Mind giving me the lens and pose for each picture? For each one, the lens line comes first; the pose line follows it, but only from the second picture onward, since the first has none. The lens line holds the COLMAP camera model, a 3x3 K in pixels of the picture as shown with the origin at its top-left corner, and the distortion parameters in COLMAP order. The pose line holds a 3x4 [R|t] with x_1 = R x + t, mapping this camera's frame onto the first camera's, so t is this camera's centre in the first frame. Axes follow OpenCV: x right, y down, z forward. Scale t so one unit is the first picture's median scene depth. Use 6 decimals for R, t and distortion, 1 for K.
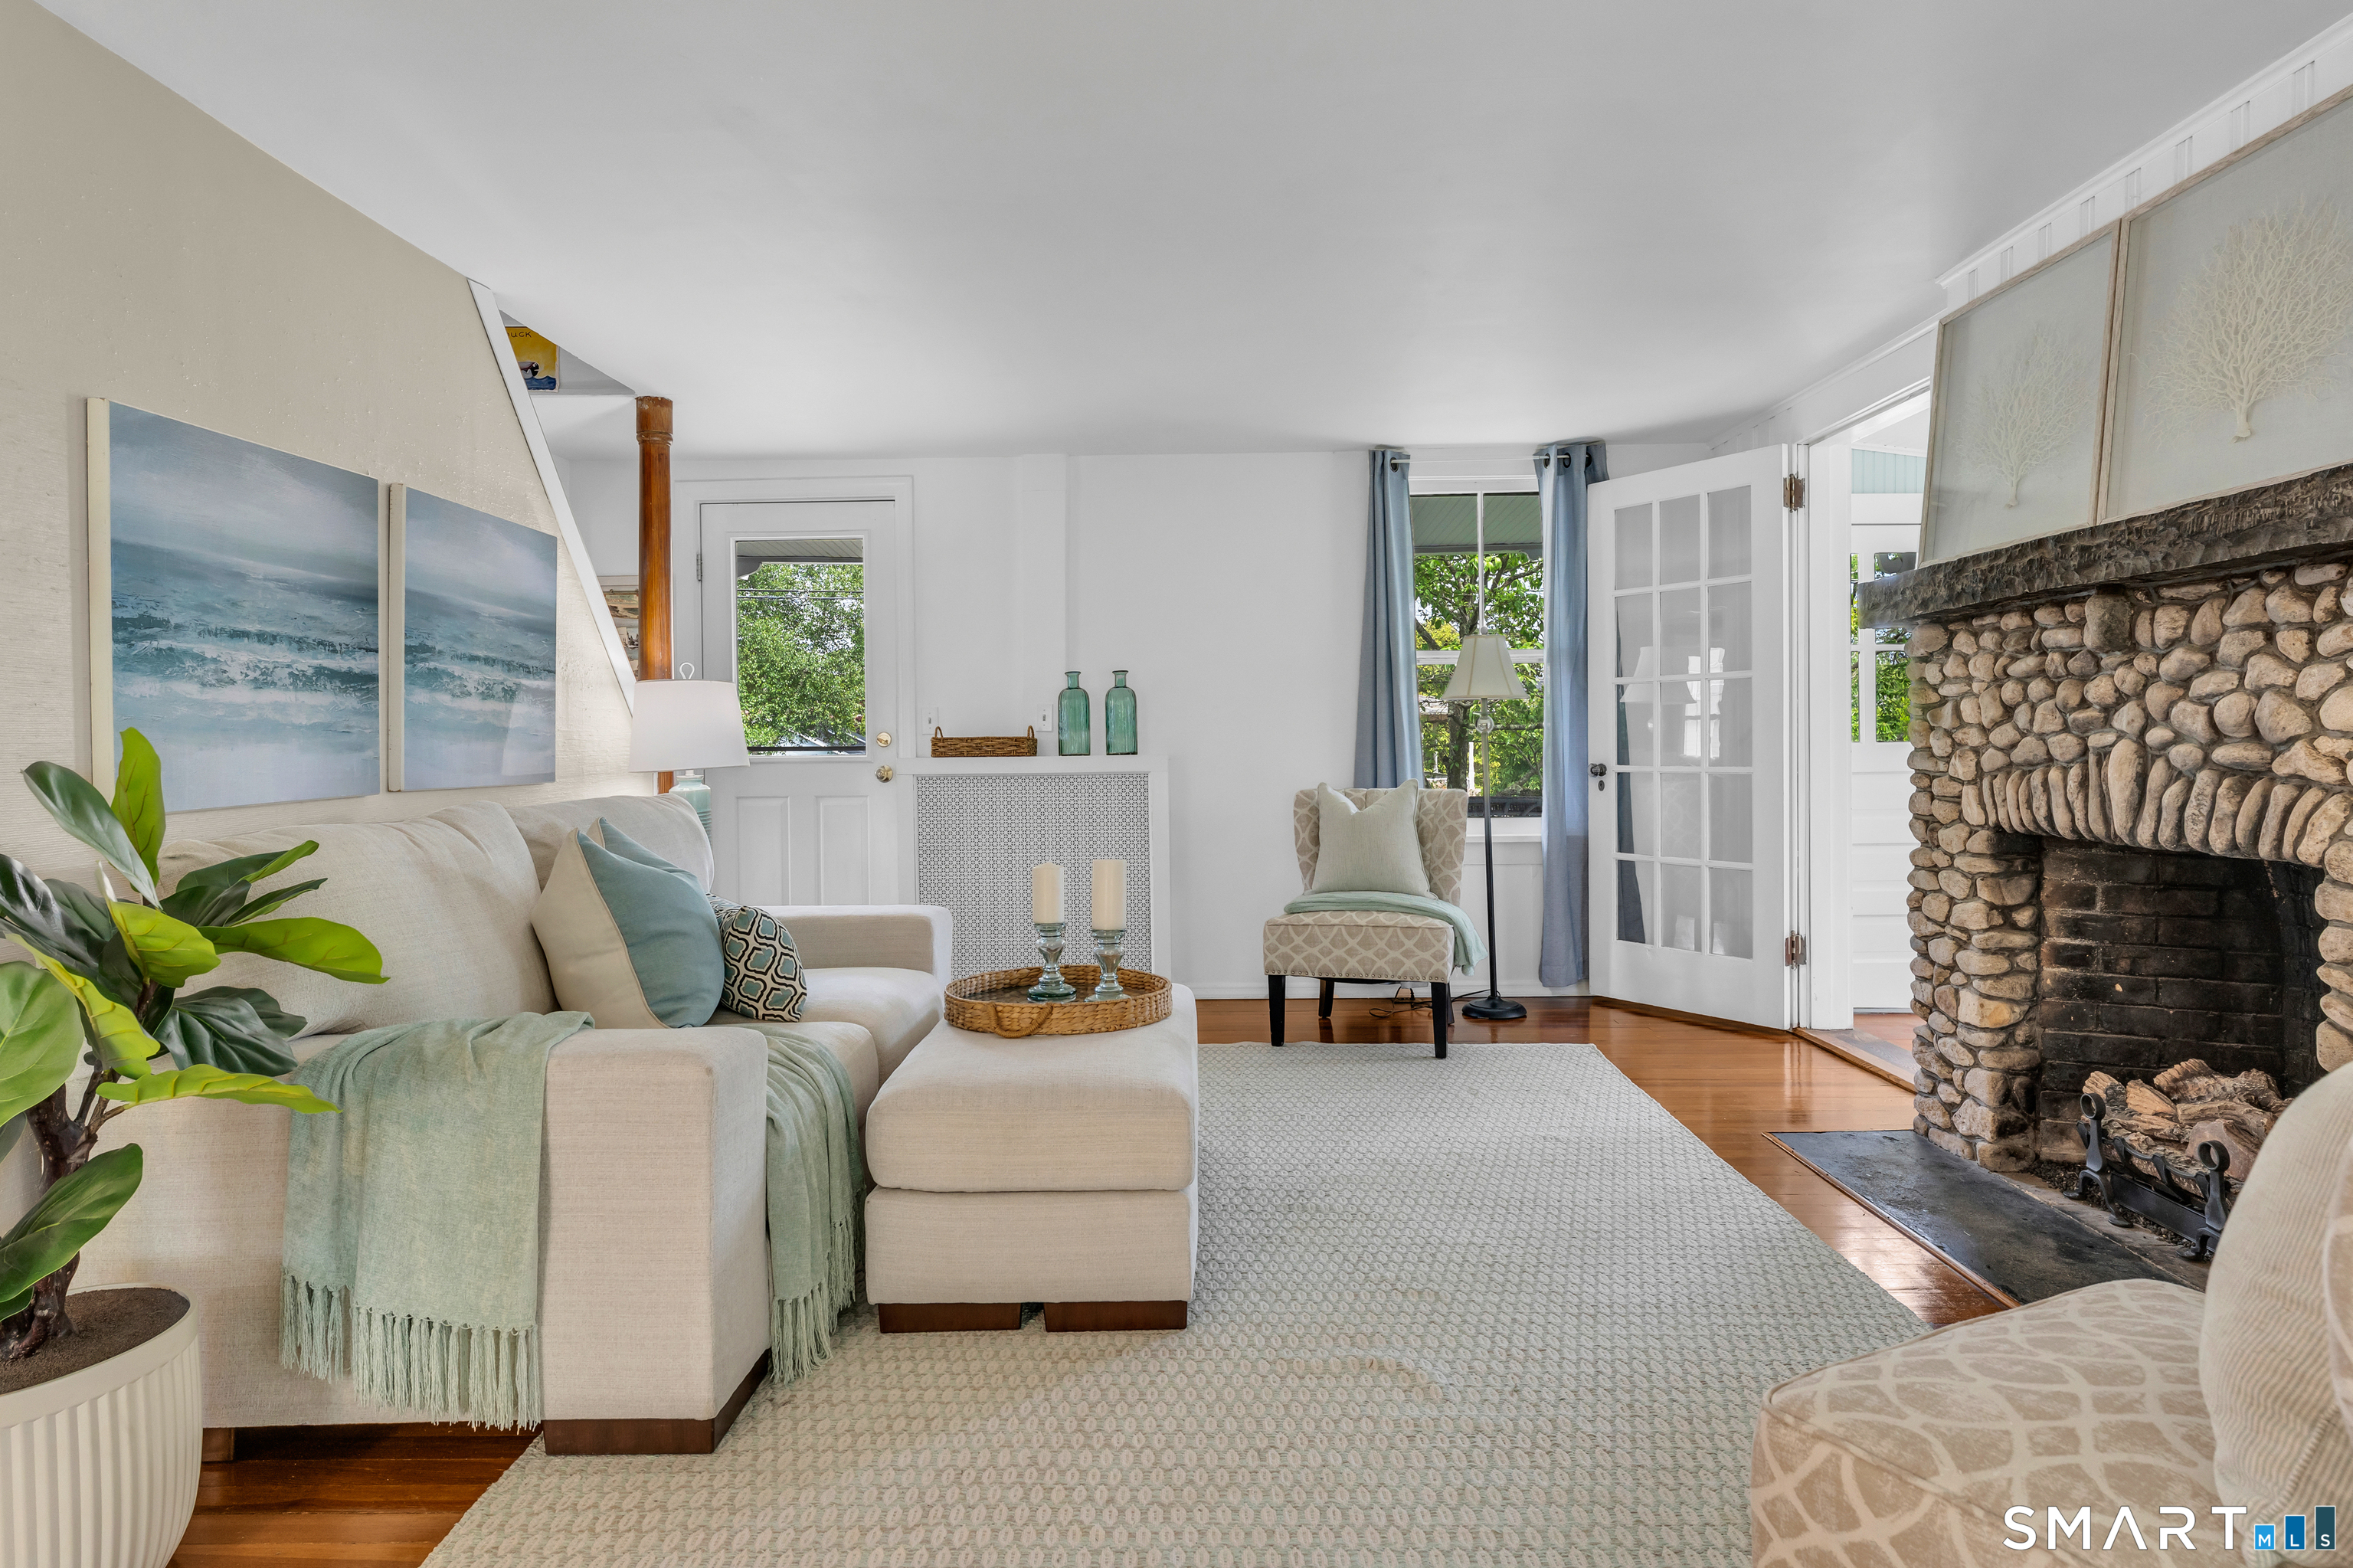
lens RADIAL K [[1273.6, 0, 1181.7], [0, 1273.6, 753.8], [0, 0, 1]] dist [-0.000481, -0.000603]
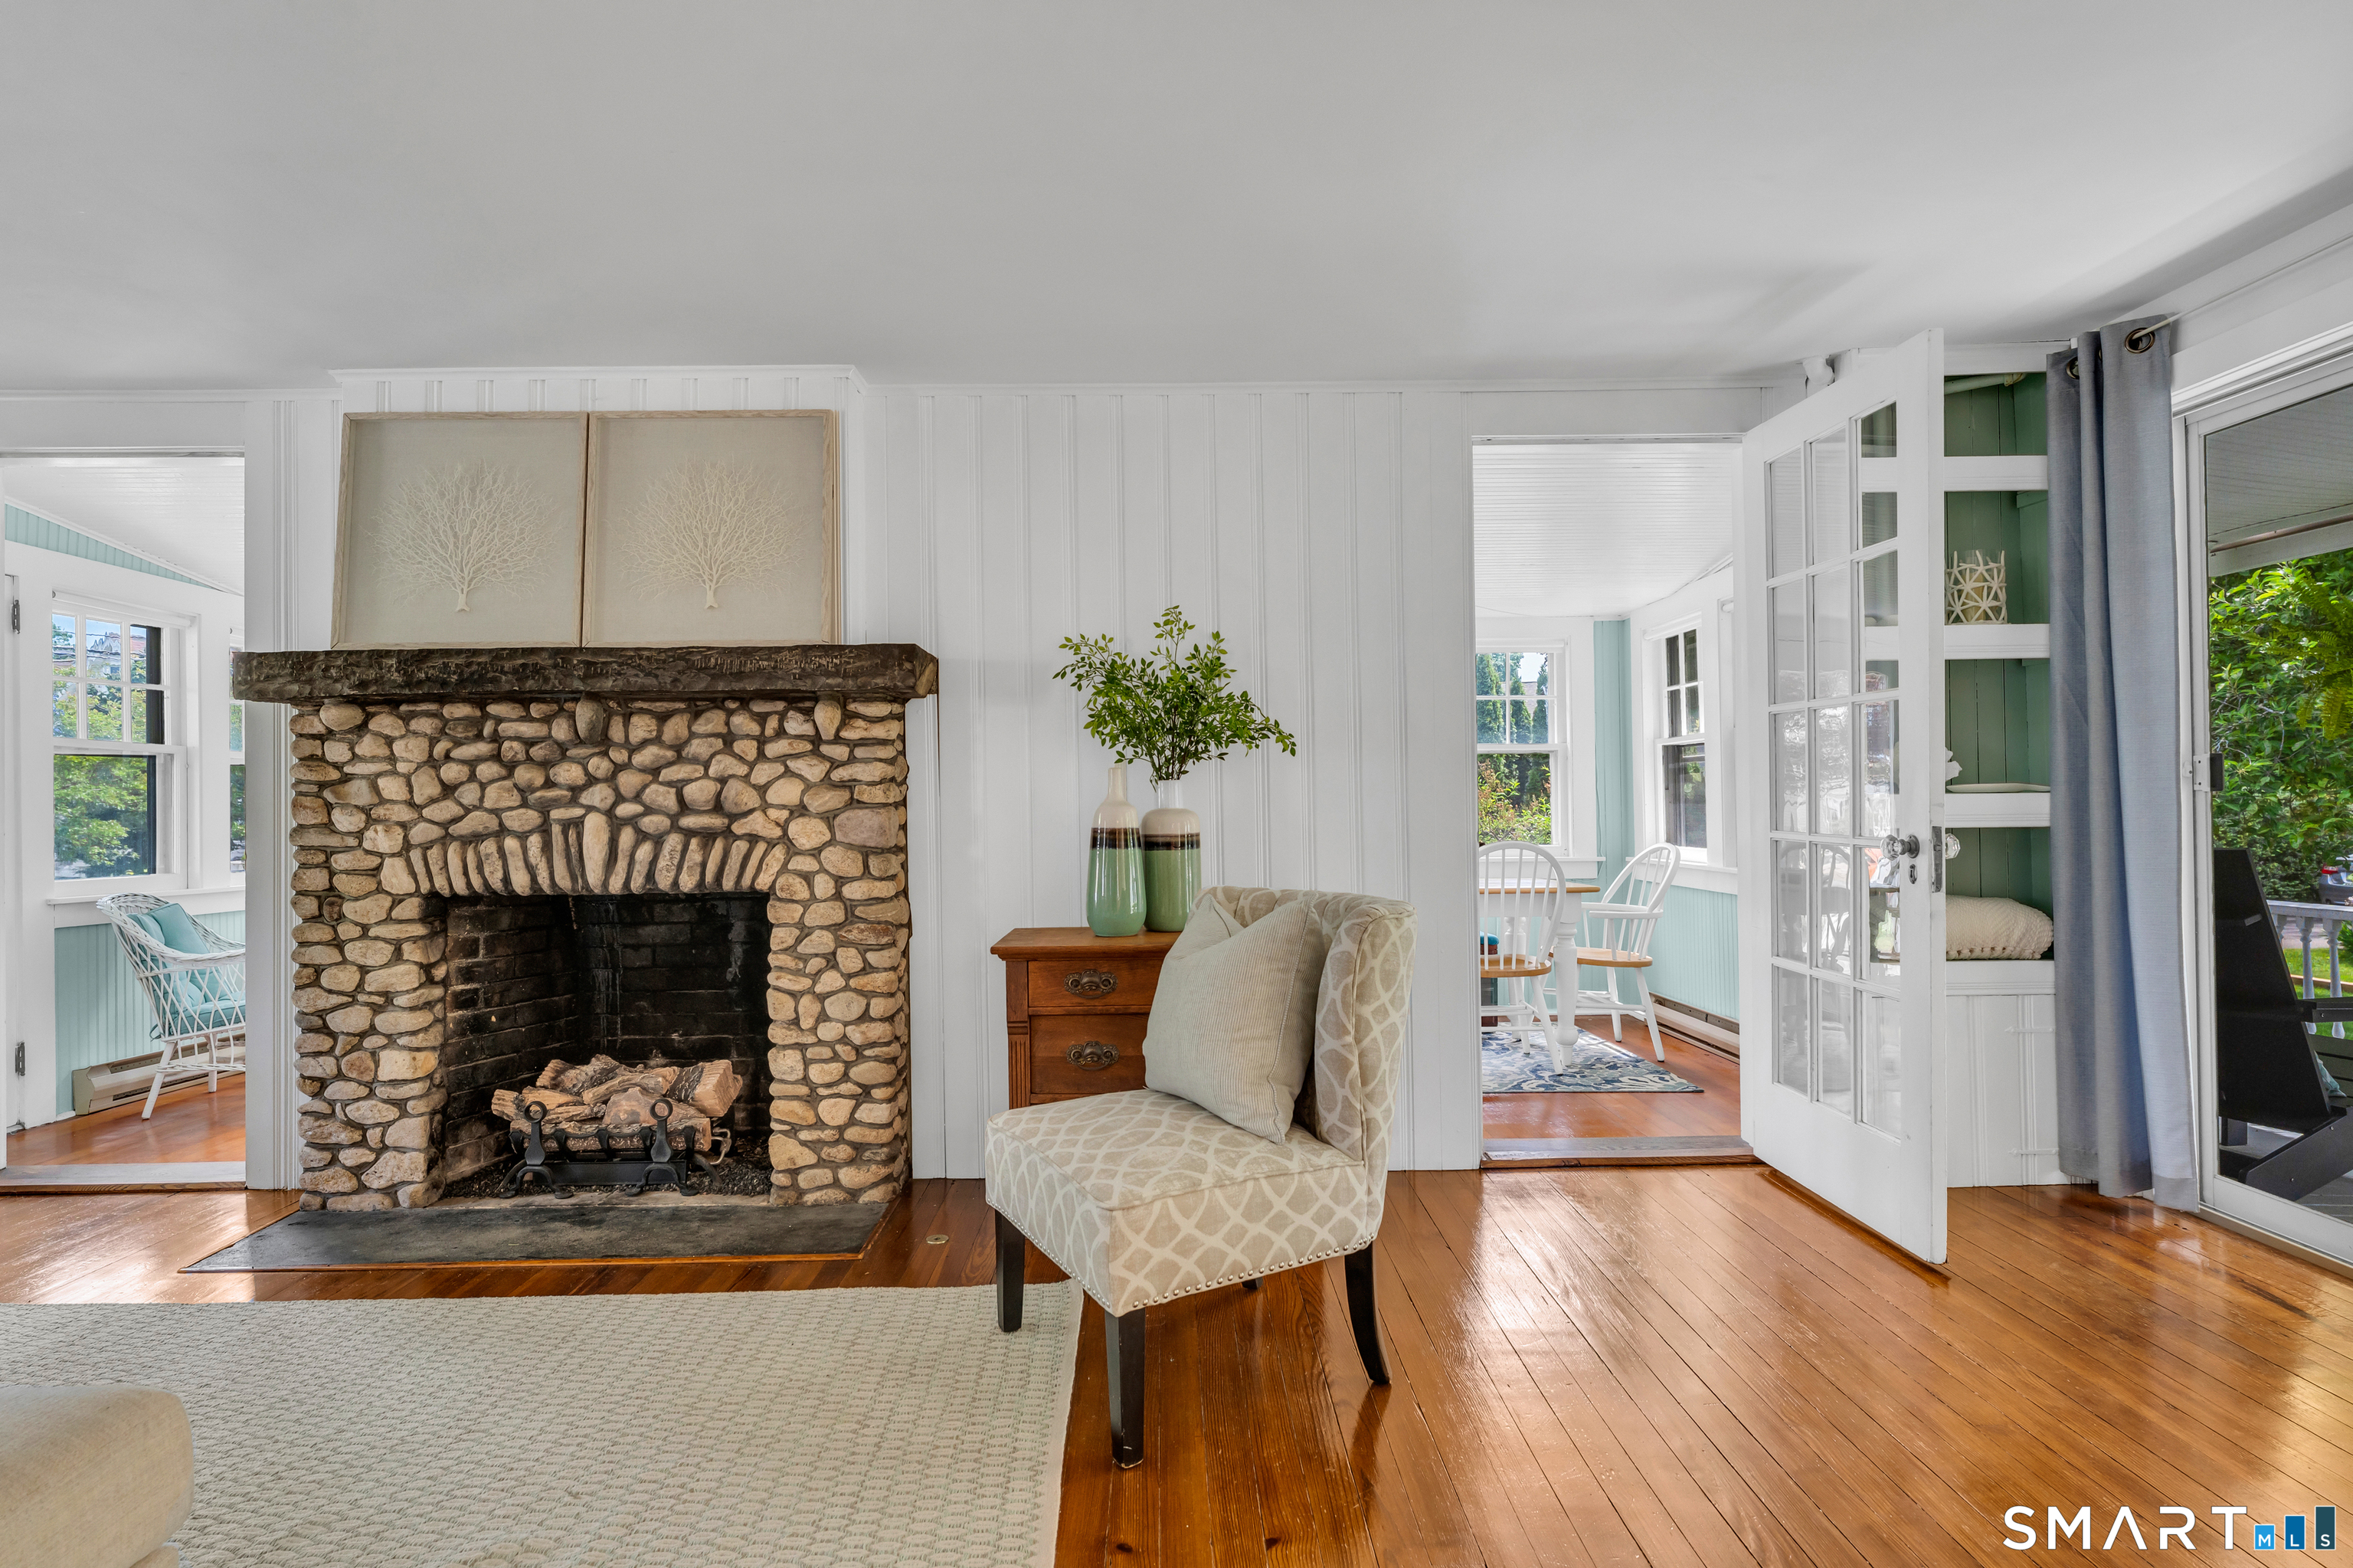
lens RADIAL K [[1242.2, 0, 1176.5], [0, 1242.2, 784.0], [0, 0, 1]] dist [-0.006693, 0.001183]
pose [[-0.037843, 0.018281, 0.999116, -0.491753], [0.023392, 0.999575, -0.017403, -0.004021], [-0.999010, 0.022713, -0.038254, 0.407673]]
